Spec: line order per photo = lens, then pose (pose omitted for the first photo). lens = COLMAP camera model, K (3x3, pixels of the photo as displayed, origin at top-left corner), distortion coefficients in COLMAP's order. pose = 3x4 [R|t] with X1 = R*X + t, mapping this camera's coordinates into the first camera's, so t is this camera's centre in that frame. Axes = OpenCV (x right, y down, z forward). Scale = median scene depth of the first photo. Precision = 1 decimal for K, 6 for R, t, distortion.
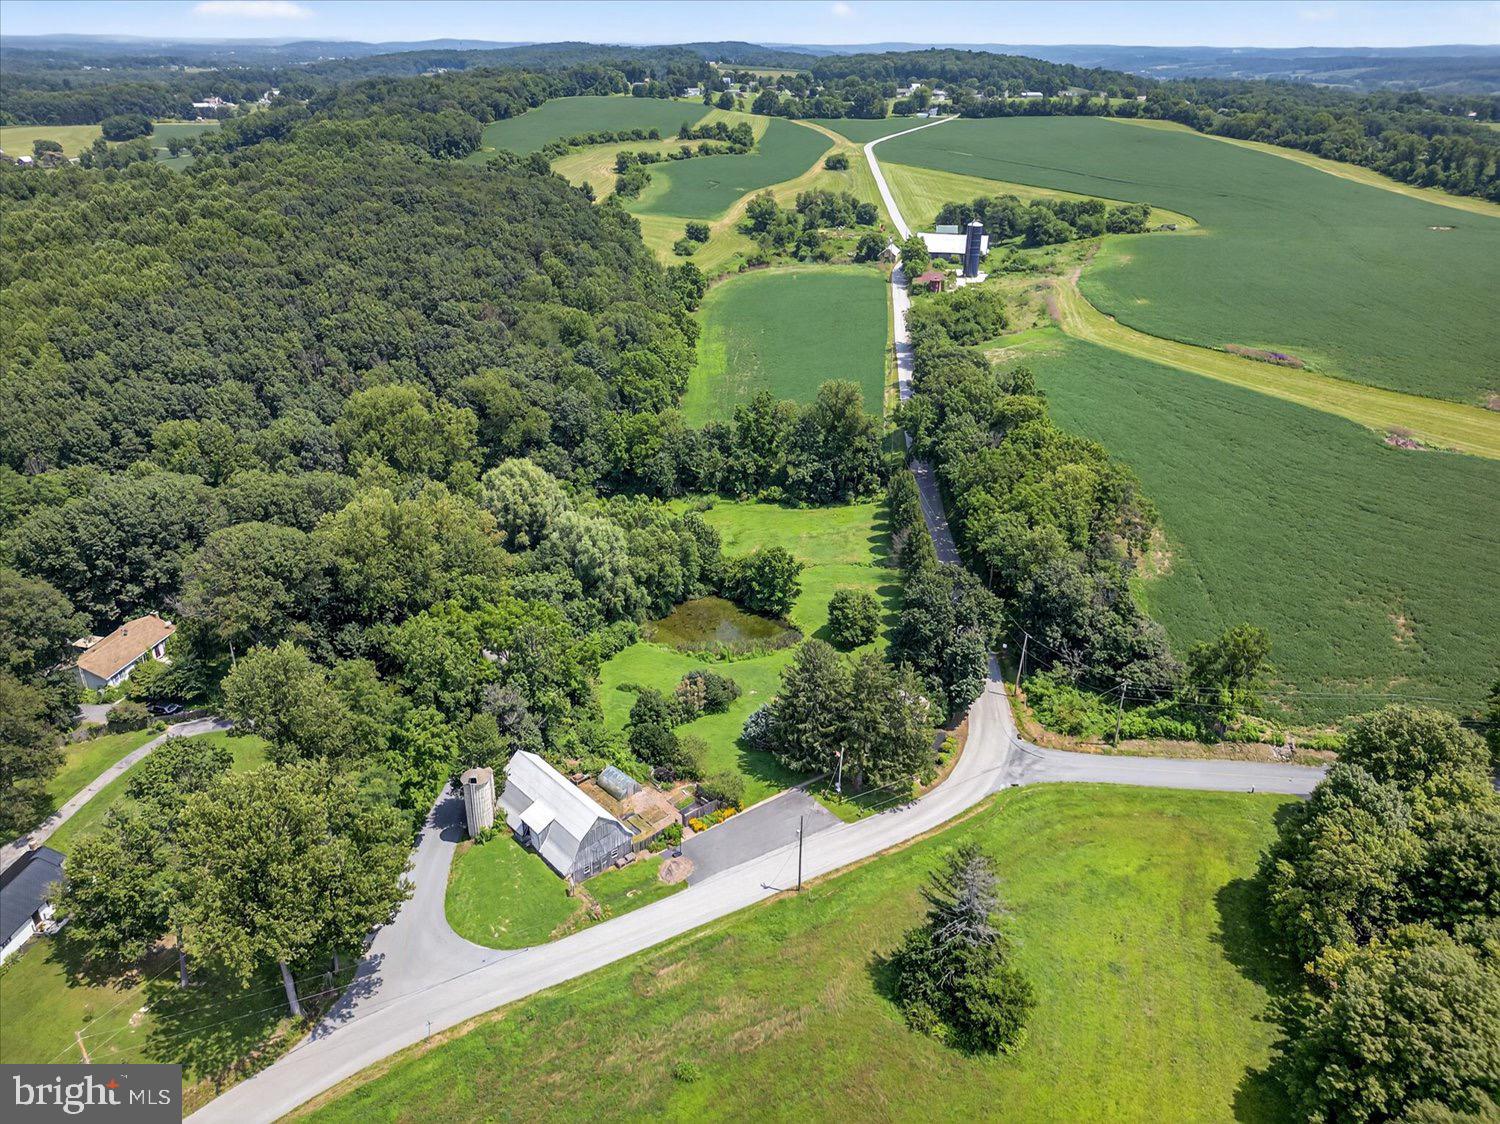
lens RADIAL K [[1133.2, 0, 750.0], [0, 1133.2, 562.0], [0, 0, 1]] dist [0.054407, -0.046986]
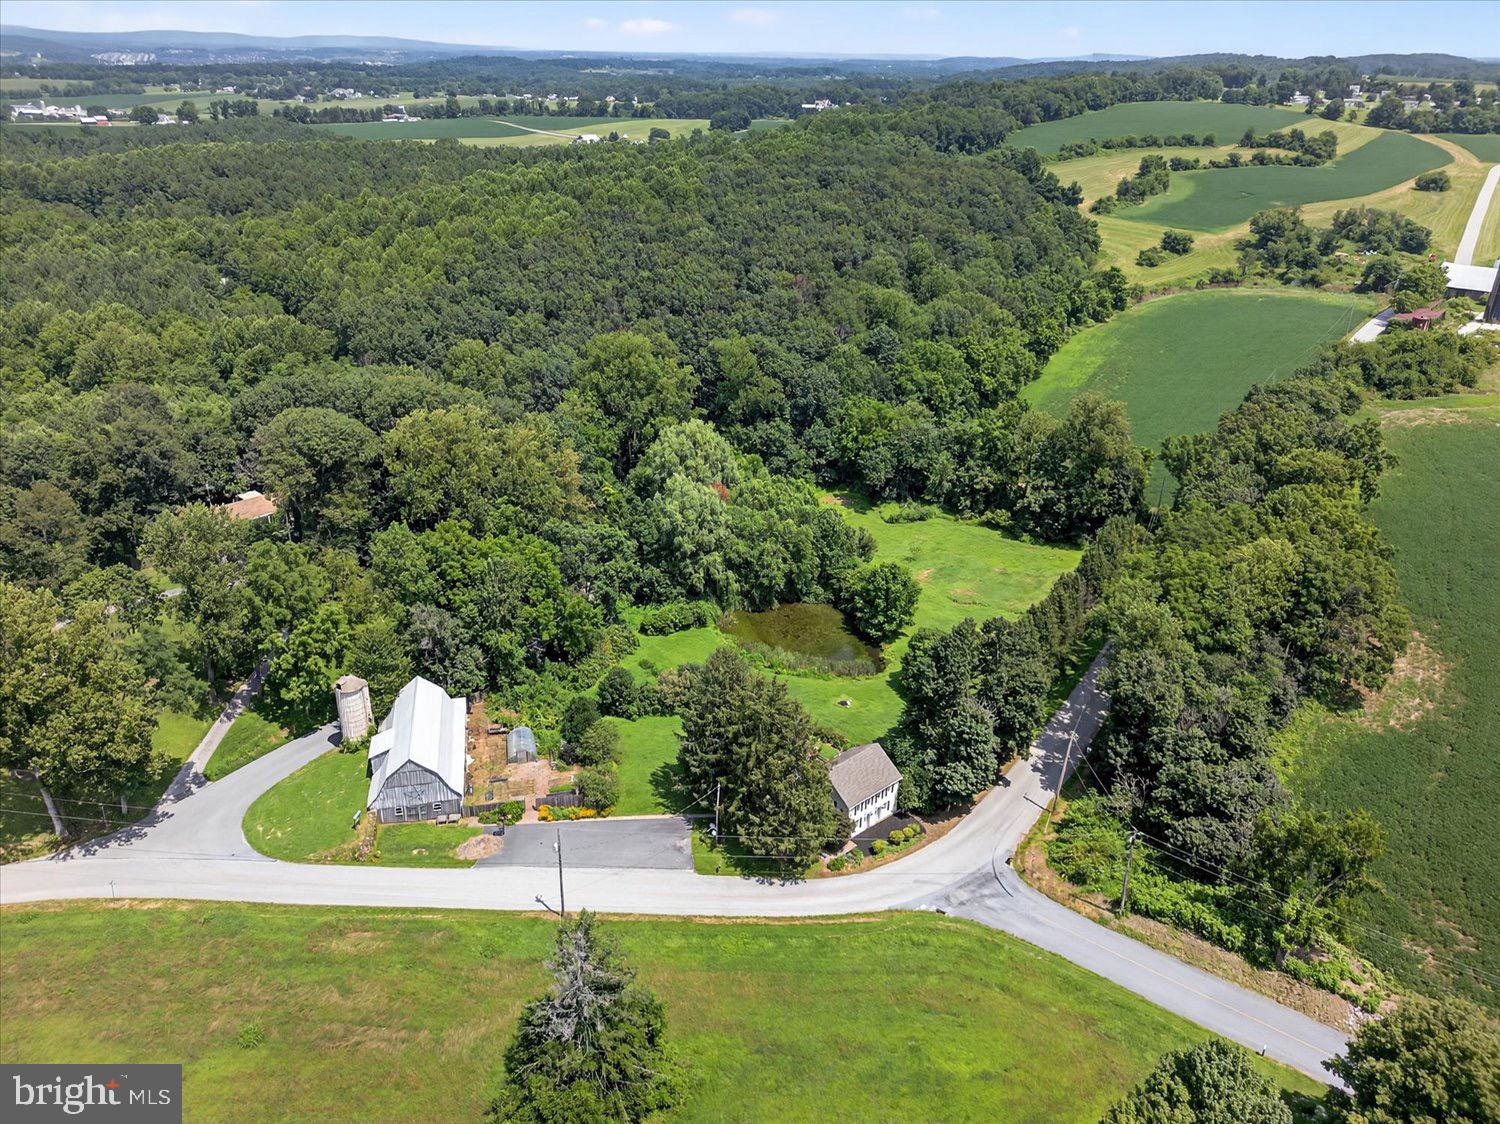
lens RADIAL K [[1133.2, 0, 750.0], [0, 1133.2, 562.0], [0, 0, 1]] dist [0.054407, -0.046986]
pose [[0.843724, 0.221620, -0.488891, 0.286561], [-0.231756, 0.971925, 0.040623, -0.019755], [0.484169, 0.079029, 0.871398, 0.169228]]
